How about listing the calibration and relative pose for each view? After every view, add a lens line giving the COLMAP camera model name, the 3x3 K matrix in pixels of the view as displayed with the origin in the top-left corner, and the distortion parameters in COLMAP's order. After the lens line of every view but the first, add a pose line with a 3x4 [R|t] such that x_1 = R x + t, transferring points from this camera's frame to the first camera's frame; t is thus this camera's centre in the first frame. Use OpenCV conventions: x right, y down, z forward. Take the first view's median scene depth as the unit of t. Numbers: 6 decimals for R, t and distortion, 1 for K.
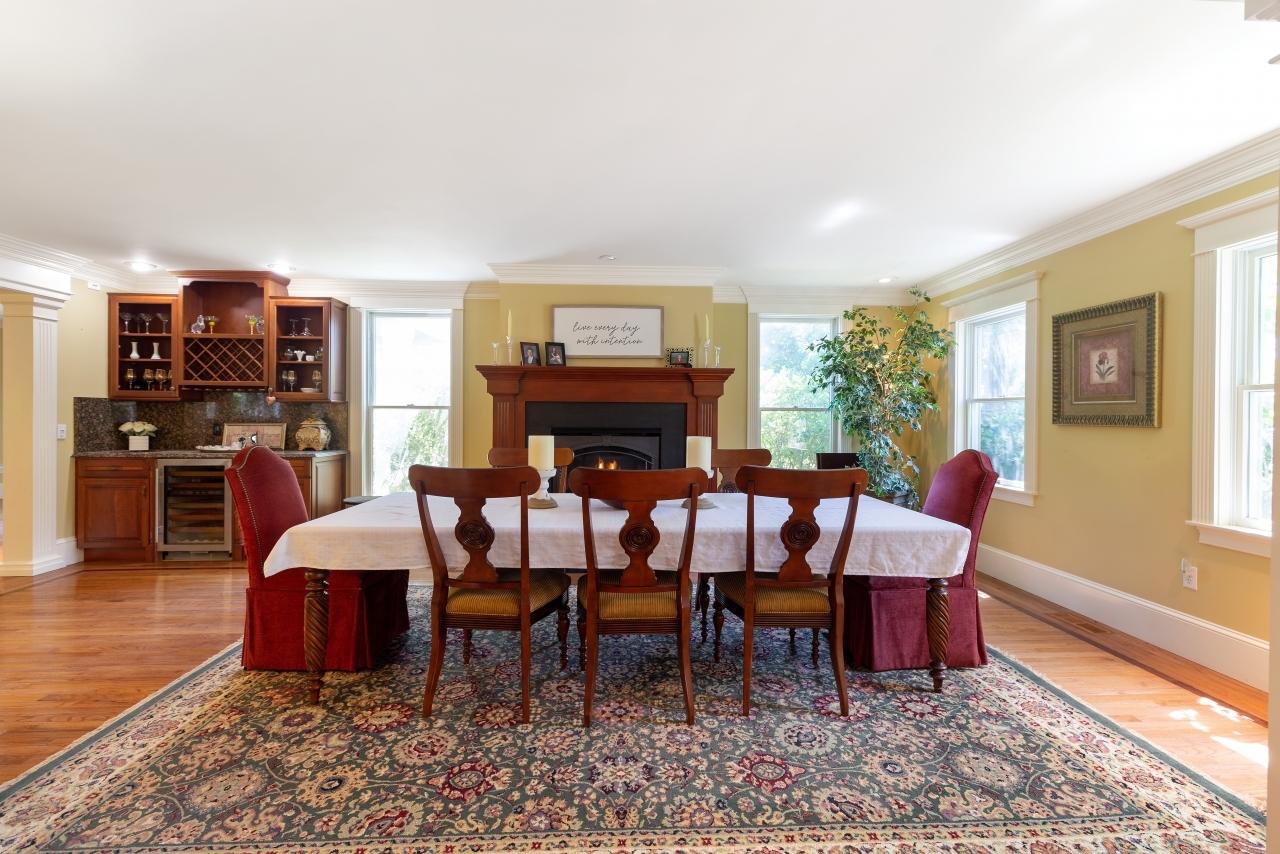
lens RADIAL K [[579.7, 0, 640.7], [0, 579.7, 419.6], [0, 0, 1]] dist [0.001579, 0.000383]
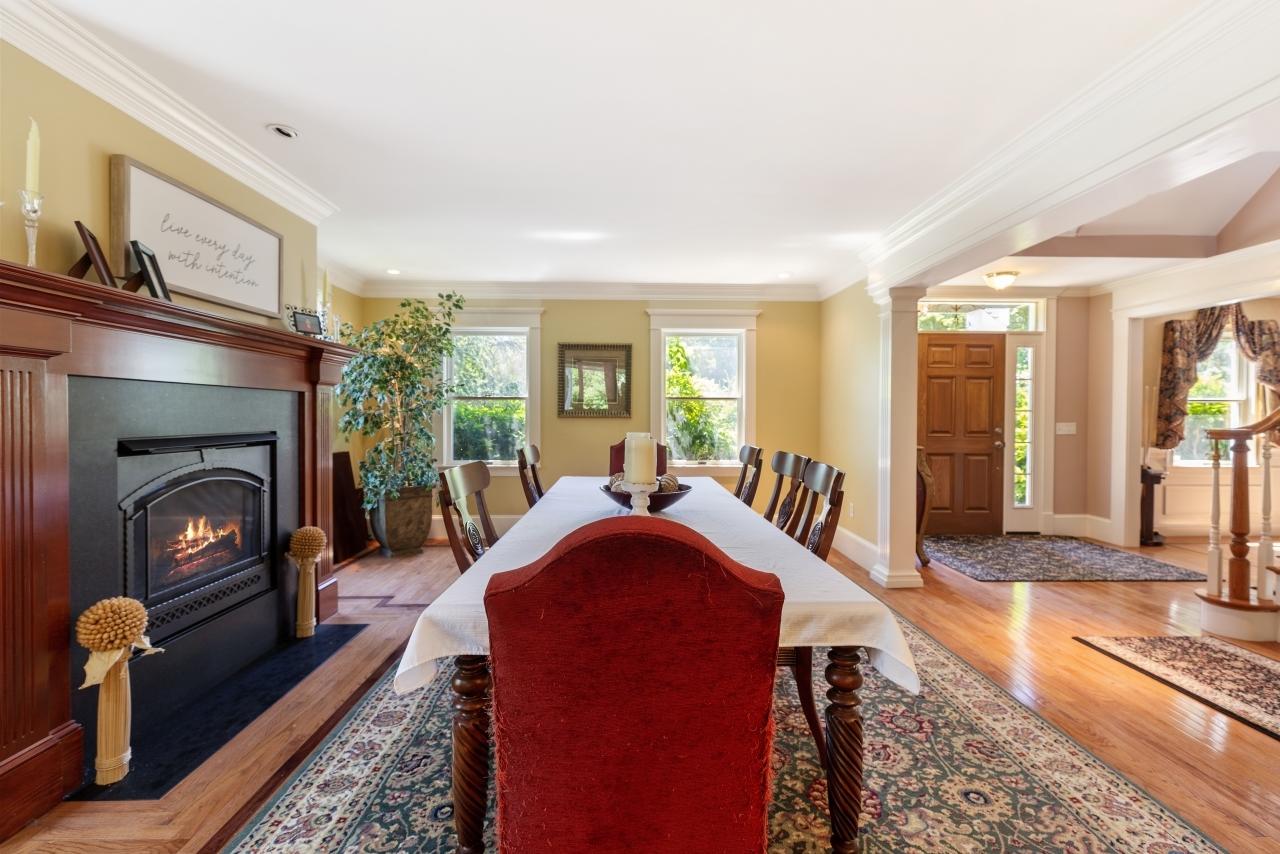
lens RADIAL K [[588.6, 0, 641.3], [0, 588.6, 410.9], [0, 0, 1]] dist [0.001242, -0.000220]
pose [[-0.002312, 0.001103, 0.999997, -1.462117], [0.004372, 0.999990, -0.001093, -0.010009], [-0.999988, 0.004369, -0.002316, 1.508868]]
